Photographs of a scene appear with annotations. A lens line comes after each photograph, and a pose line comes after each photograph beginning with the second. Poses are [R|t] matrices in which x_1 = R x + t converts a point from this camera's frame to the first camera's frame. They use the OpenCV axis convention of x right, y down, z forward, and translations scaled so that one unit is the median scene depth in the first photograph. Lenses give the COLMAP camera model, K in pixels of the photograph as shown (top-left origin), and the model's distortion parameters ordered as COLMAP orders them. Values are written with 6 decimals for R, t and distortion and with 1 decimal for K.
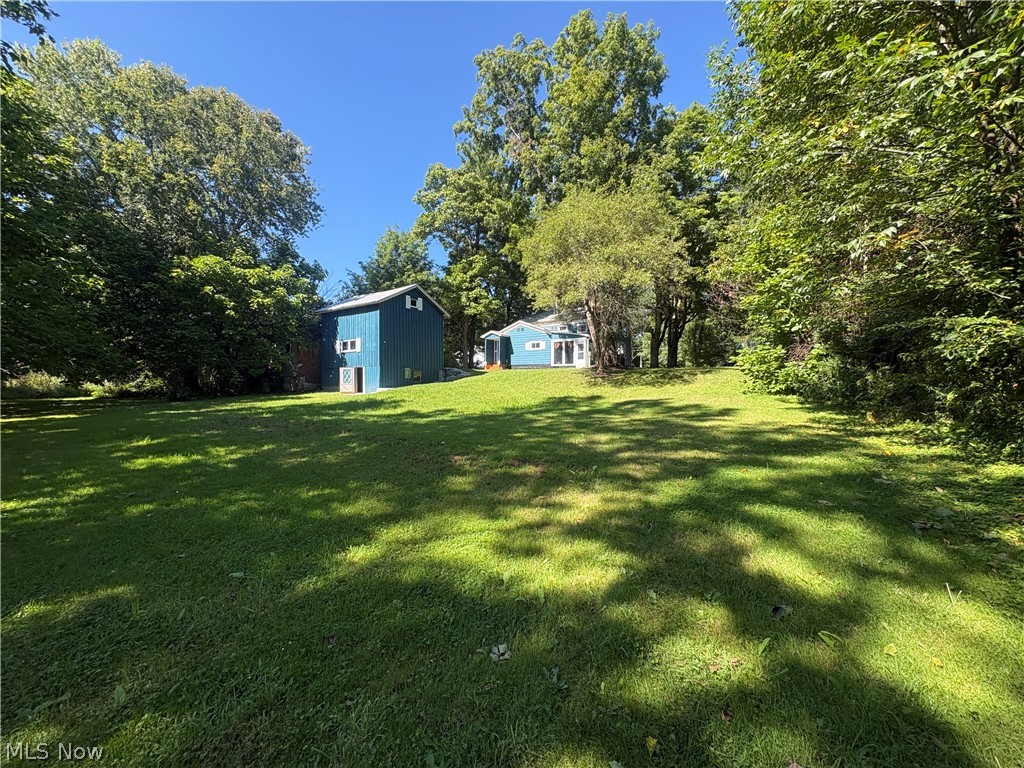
lens RADIAL K [[407.8, 0, 515.2], [0, 407.8, 377.1], [0, 0, 1]] dist [0.000145, 0.000145]
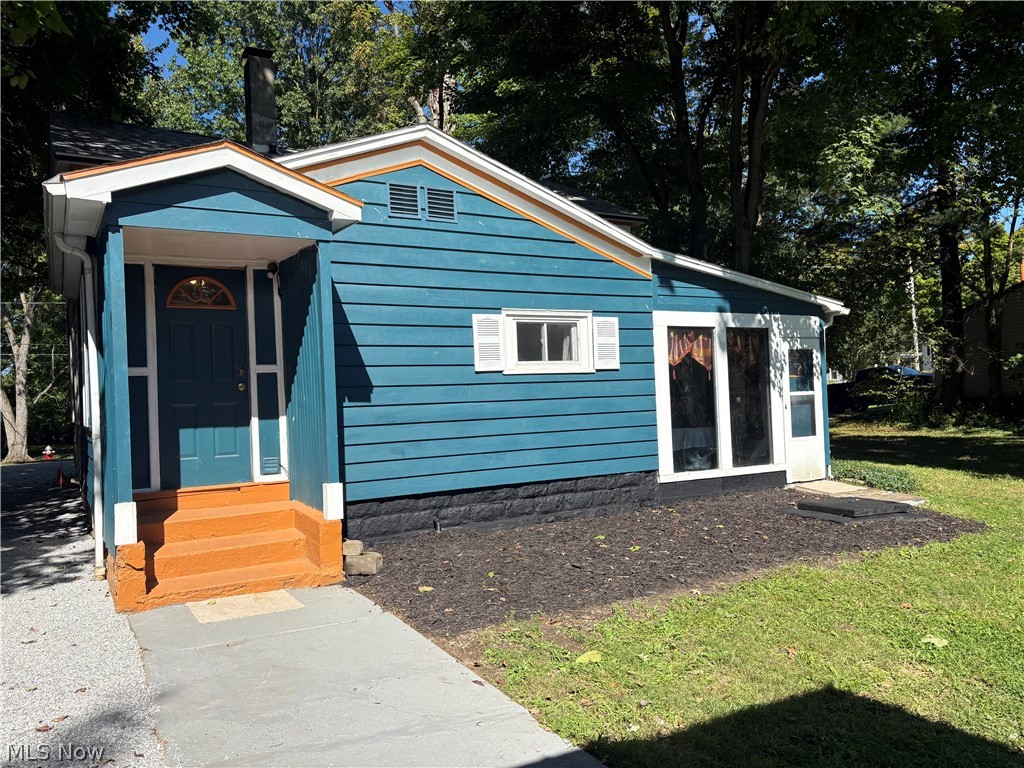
lens RADIAL K [[772.3, 0, 517.1], [0, 772.3, 389.4], [0, 0, 1]] dist [0.042473, -0.042548]
pose [[0.438344, -0.001614, 0.898806, -0.406638], [0.019264, 0.999786, -0.007600, -0.130727], [-0.898601, 0.020645, 0.438281, 1.959433]]
